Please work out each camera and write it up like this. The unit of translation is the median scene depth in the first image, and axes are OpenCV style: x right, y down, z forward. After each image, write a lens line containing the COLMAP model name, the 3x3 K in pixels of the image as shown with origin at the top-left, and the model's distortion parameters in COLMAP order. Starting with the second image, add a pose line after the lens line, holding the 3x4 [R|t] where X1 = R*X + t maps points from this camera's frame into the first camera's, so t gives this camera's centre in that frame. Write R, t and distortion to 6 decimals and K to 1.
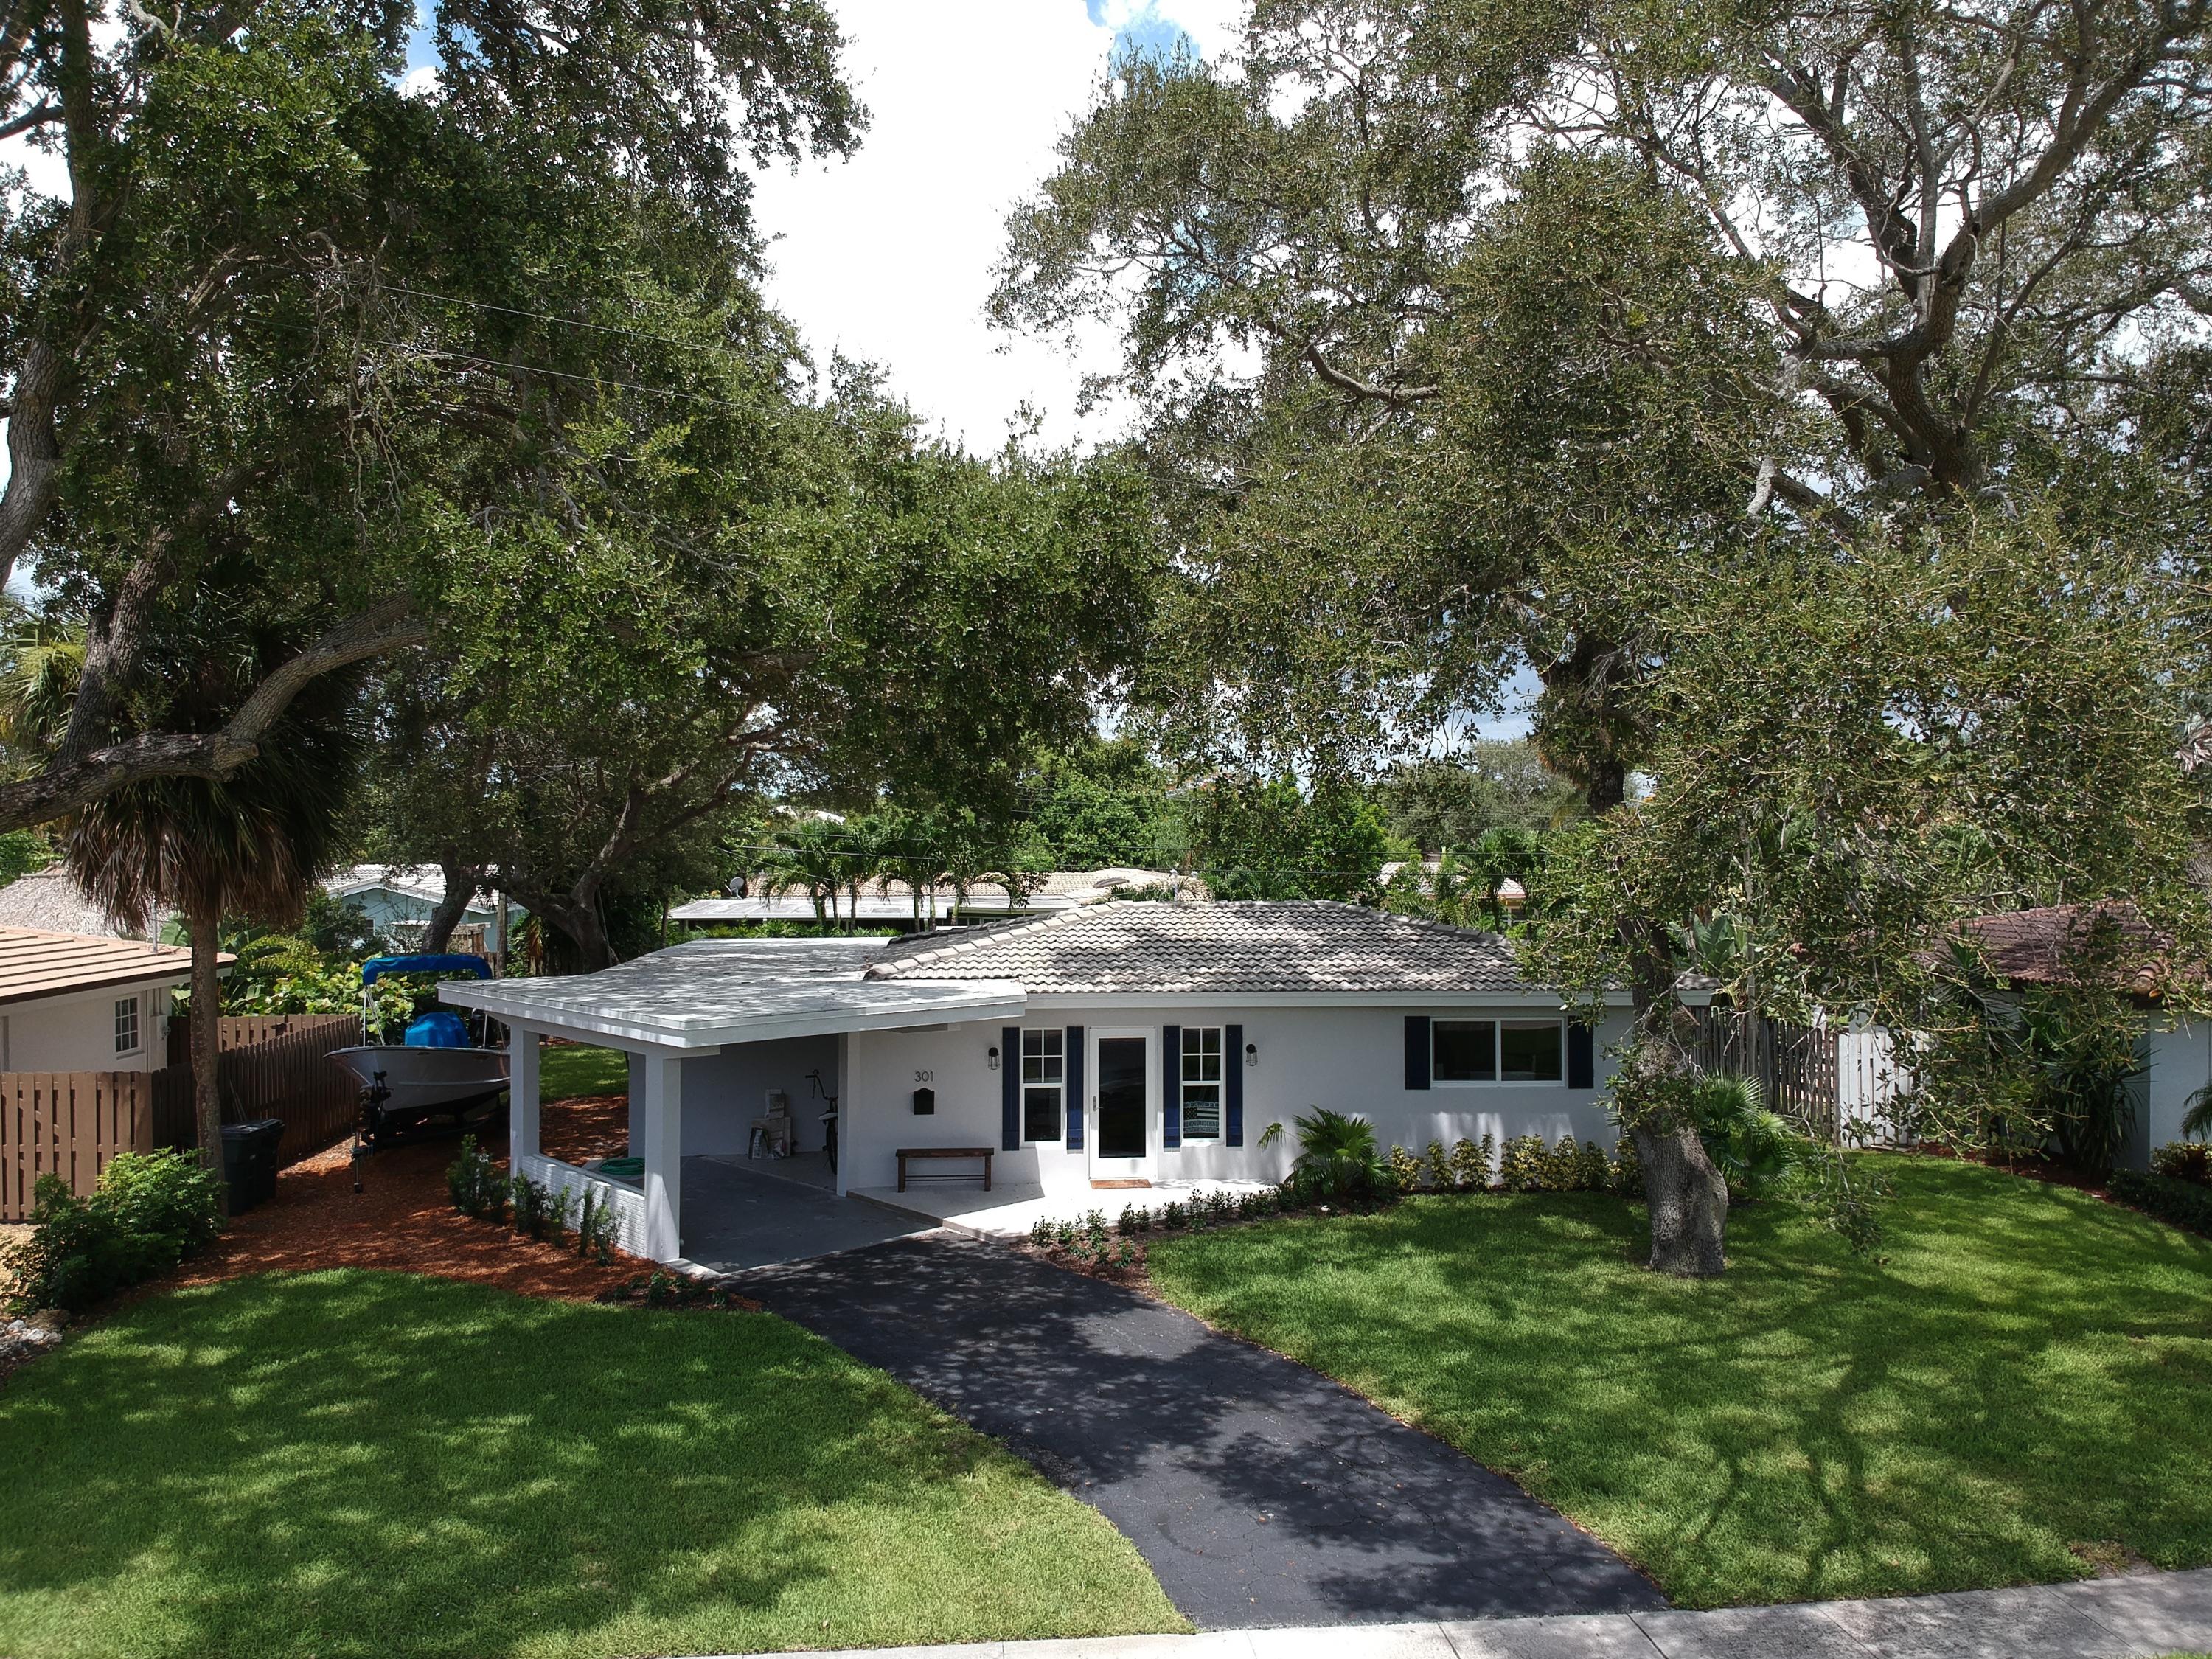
lens RADIAL K [[1690.6, 0, 1154.9], [0, 1690.6, 775.9], [0, 0, 1]] dist [0.079511, -0.129826]
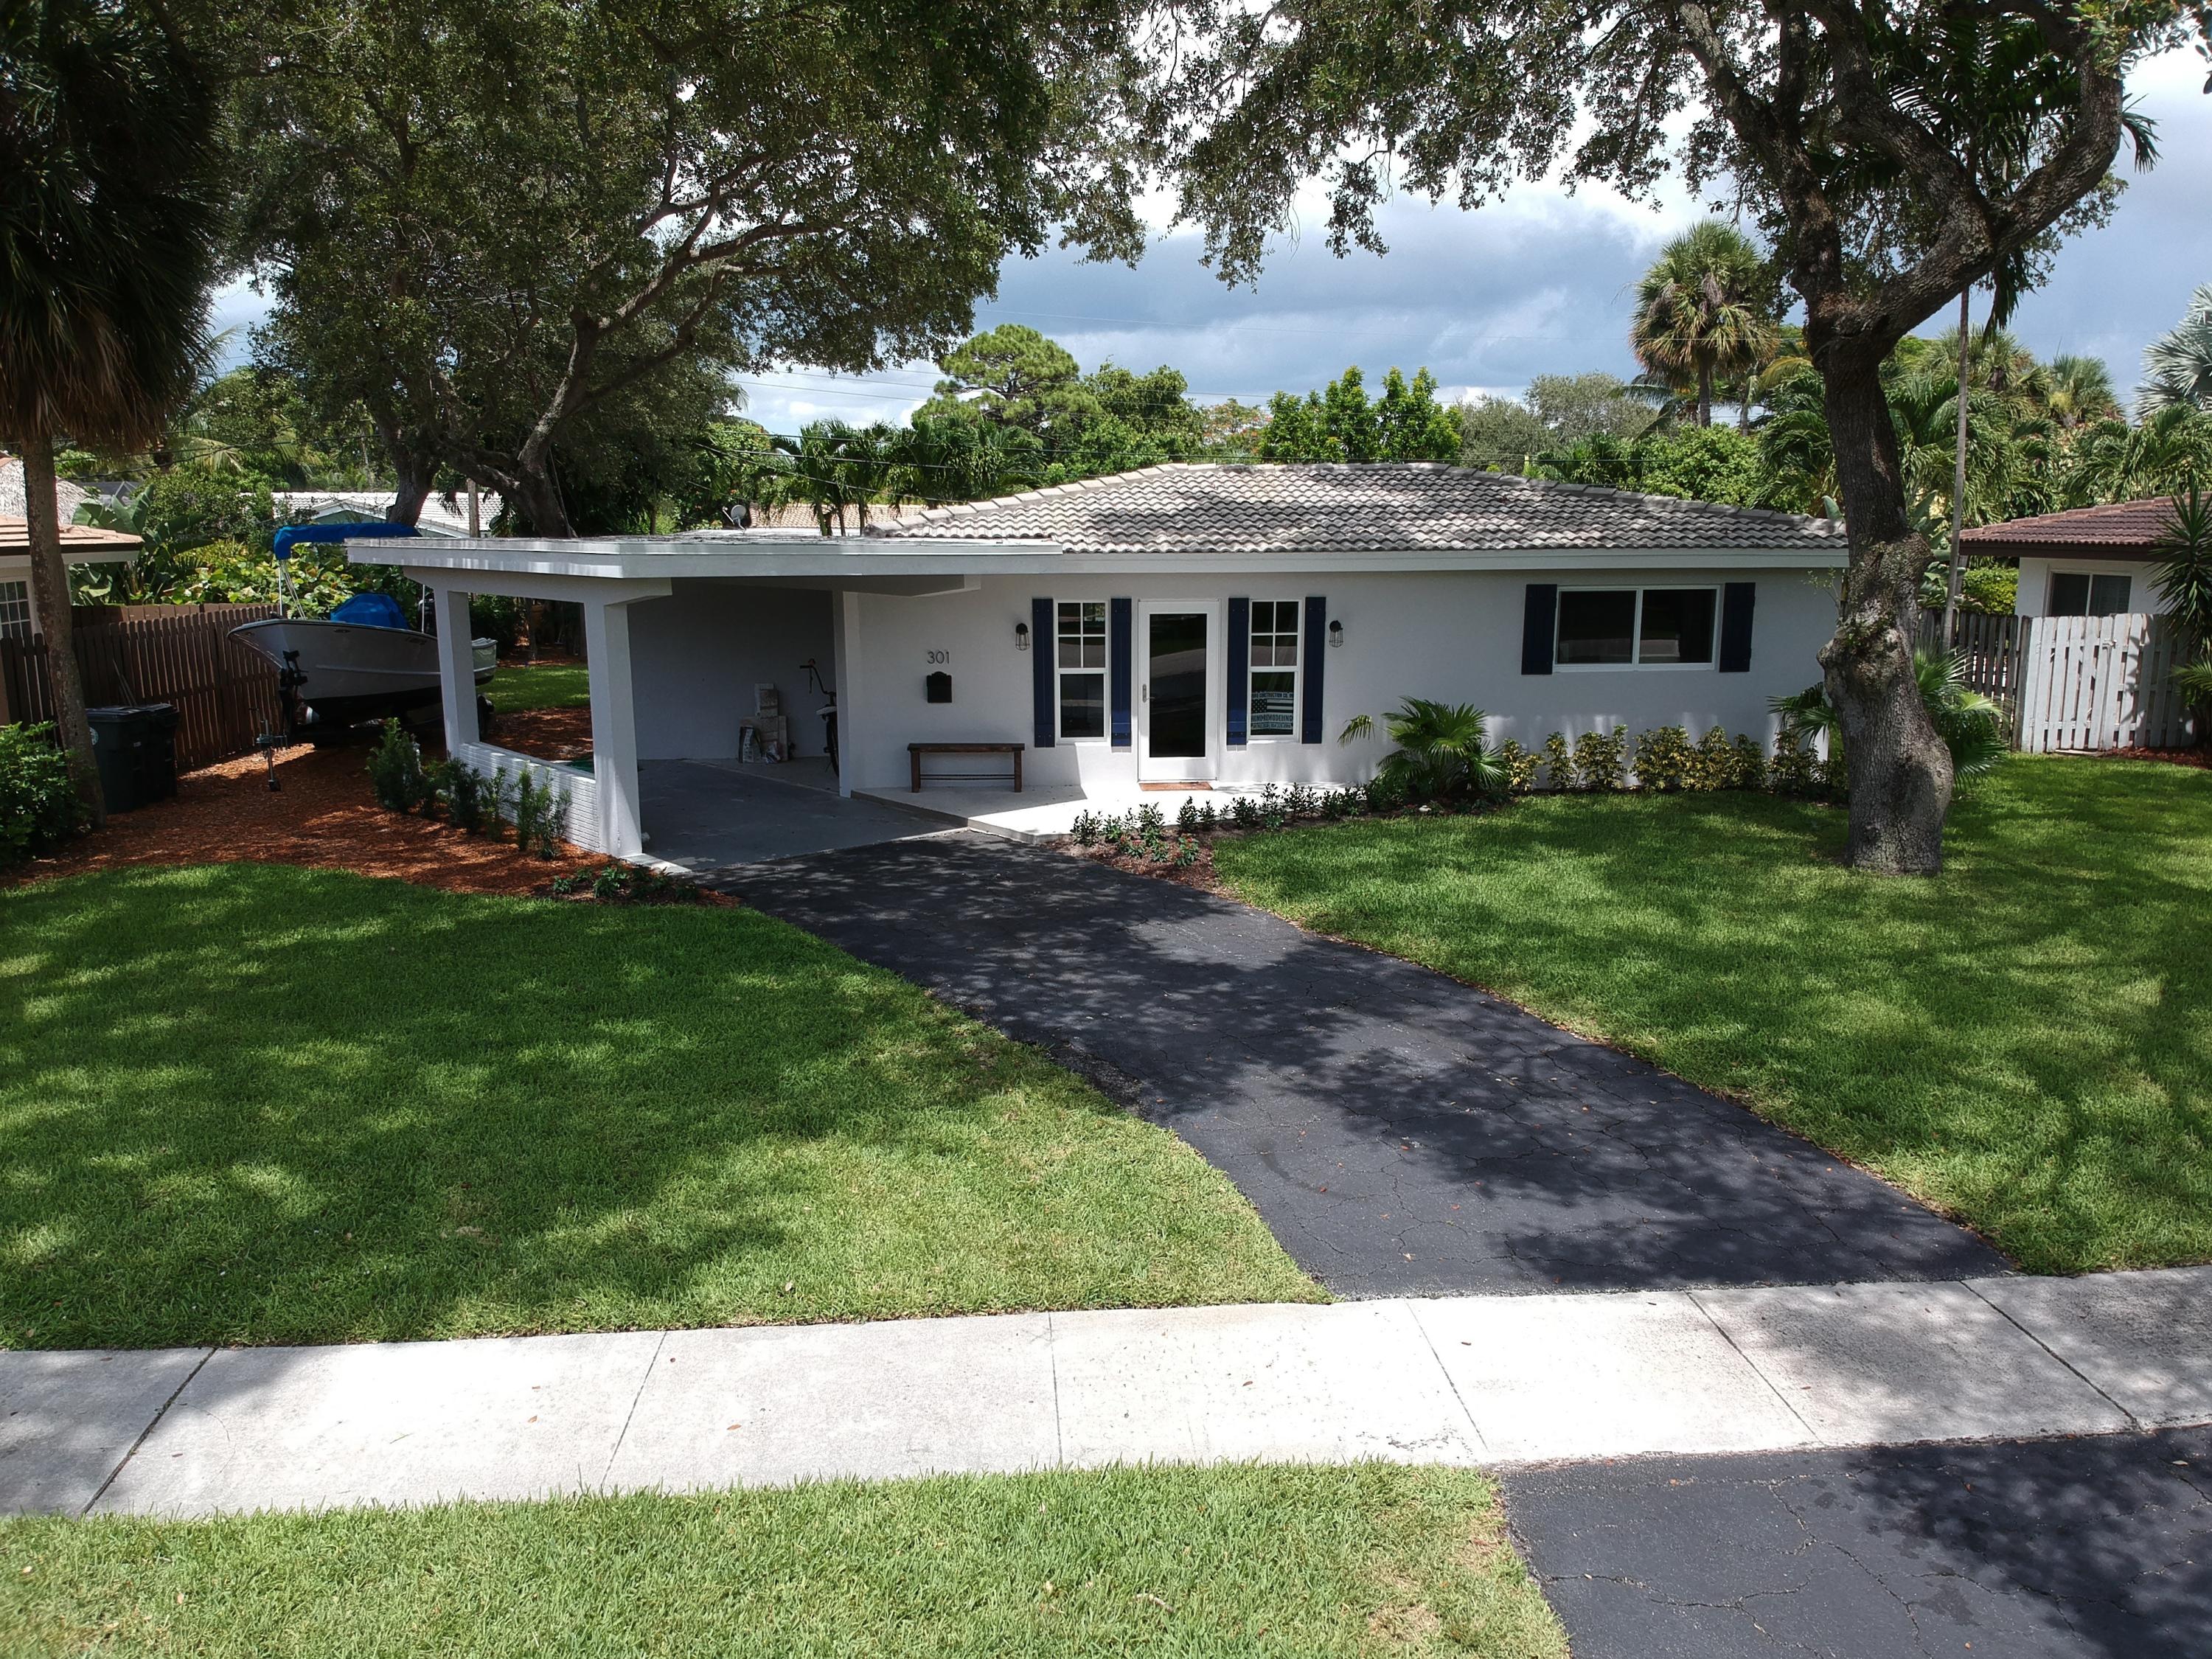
lens RADIAL K [[1690.6, 0, 1128.3], [0, 1690.6, 841.4], [0, 0, 1]] dist [0.079511, -0.129826]
pose [[0.999507, 0.002578, -0.031275, -0.019524], [0.004505, 0.974510, 0.224299, 0.086156], [0.031056, -0.224329, 0.974019, 0.197112]]
